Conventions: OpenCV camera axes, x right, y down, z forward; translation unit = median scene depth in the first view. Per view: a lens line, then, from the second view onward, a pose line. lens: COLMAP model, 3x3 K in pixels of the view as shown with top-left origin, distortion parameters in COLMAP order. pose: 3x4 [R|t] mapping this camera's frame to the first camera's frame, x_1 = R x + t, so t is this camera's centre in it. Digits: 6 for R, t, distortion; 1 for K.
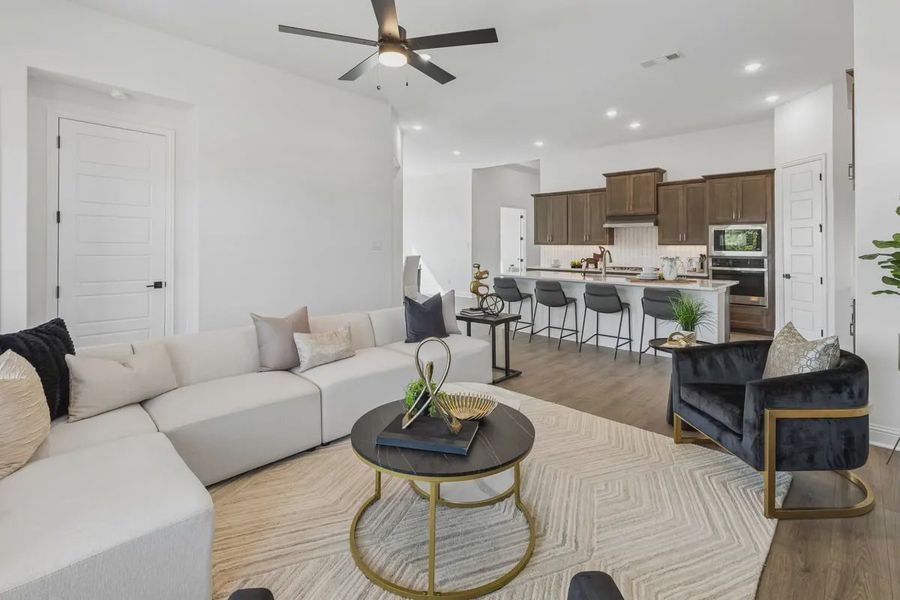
lens RADIAL K [[430.9, 0, 452.8], [0, 430.9, 242.4], [0, 0, 1]] dist [0.001235, -0.000214]
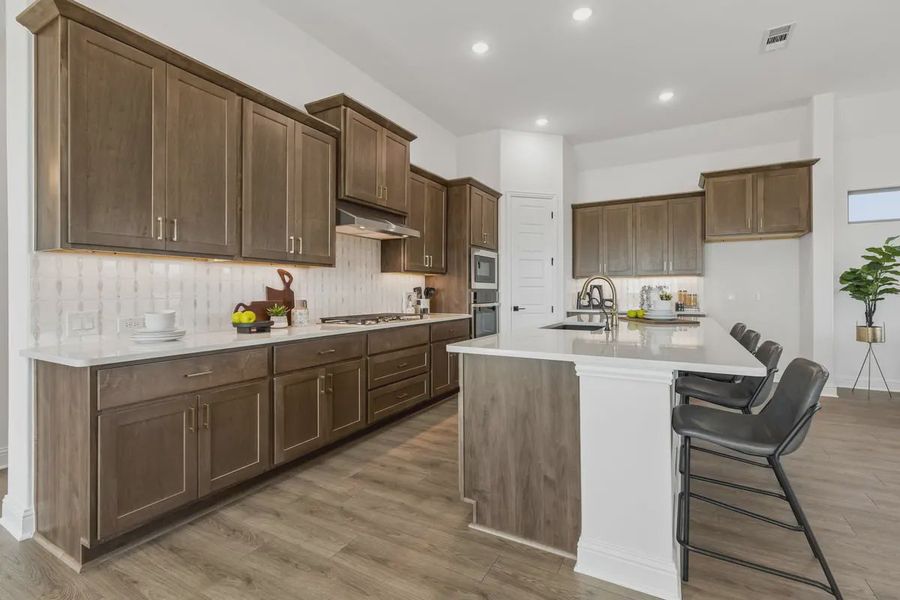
lens RADIAL K [[410.9, 0, 455.0], [0, 410.9, 291.4], [0, 0, 1]] dist [0.015250, -0.000733]
pose [[-0.251644, -0.001224, 0.967819, -0.065800], [-0.005322, 0.999986, -0.000120, 0.031688], [-0.967805, -0.005181, -0.251647, 1.070777]]
